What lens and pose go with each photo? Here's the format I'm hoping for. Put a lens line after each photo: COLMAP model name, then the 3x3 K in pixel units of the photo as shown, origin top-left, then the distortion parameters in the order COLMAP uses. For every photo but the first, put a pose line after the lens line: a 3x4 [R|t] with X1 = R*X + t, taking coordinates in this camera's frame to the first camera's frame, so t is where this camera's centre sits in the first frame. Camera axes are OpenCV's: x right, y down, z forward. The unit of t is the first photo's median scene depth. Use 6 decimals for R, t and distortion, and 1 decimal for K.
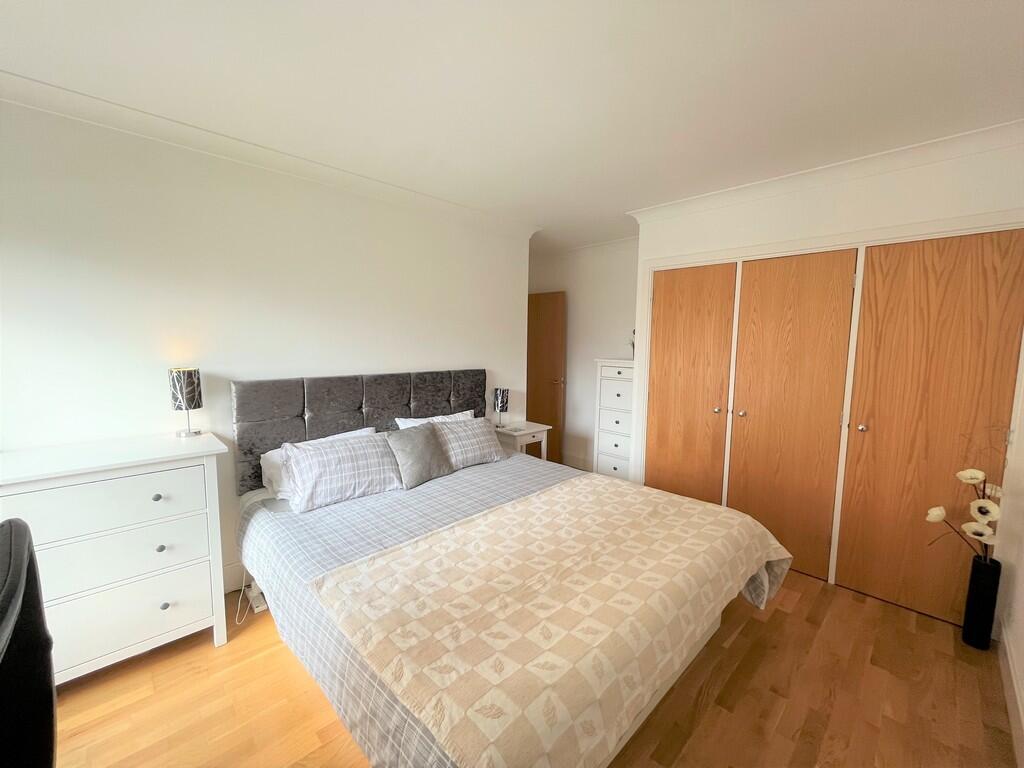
lens RADIAL K [[412.8, 0, 512.0], [0, 412.8, 384.0], [0, 0, 1]] dist [-0.000696, 0.000308]
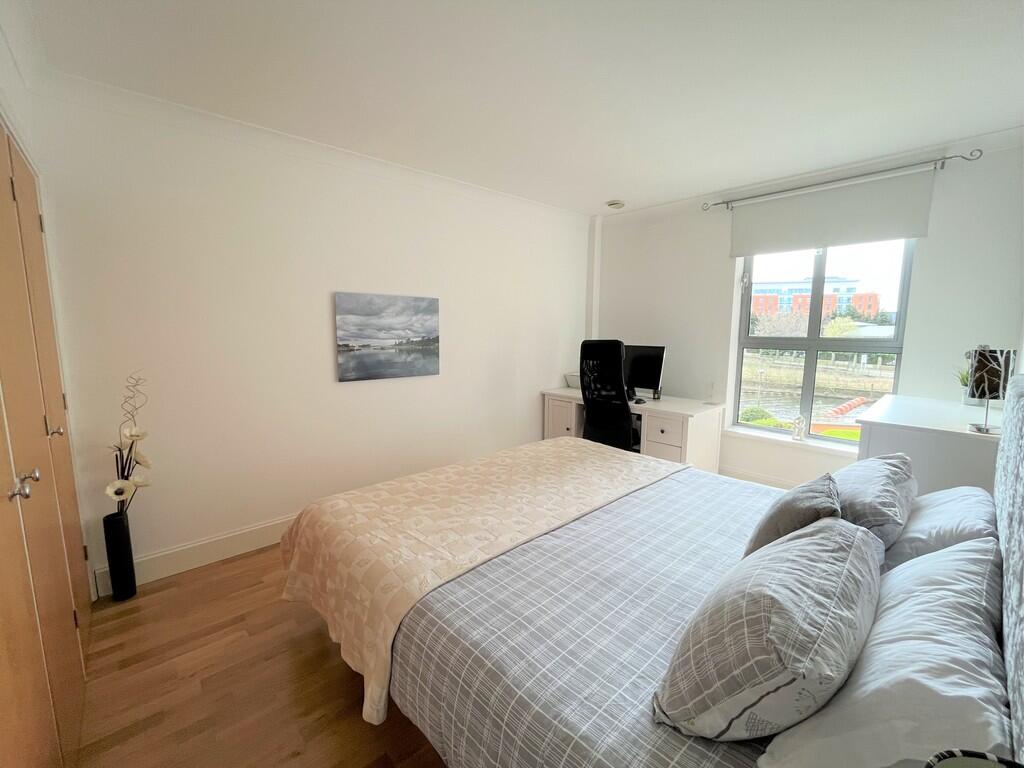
lens RADIAL K [[412.8, 0, 512.0], [0, 412.8, 384.0], [0, 0, 1]] dist [-0.000696, 0.000308]
pose [[-0.999568, -0.016824, 0.024108, 0.131727], [-0.010892, 0.973630, 0.227871, -0.137690], [-0.027306, 0.227510, -0.973393, 1.825562]]
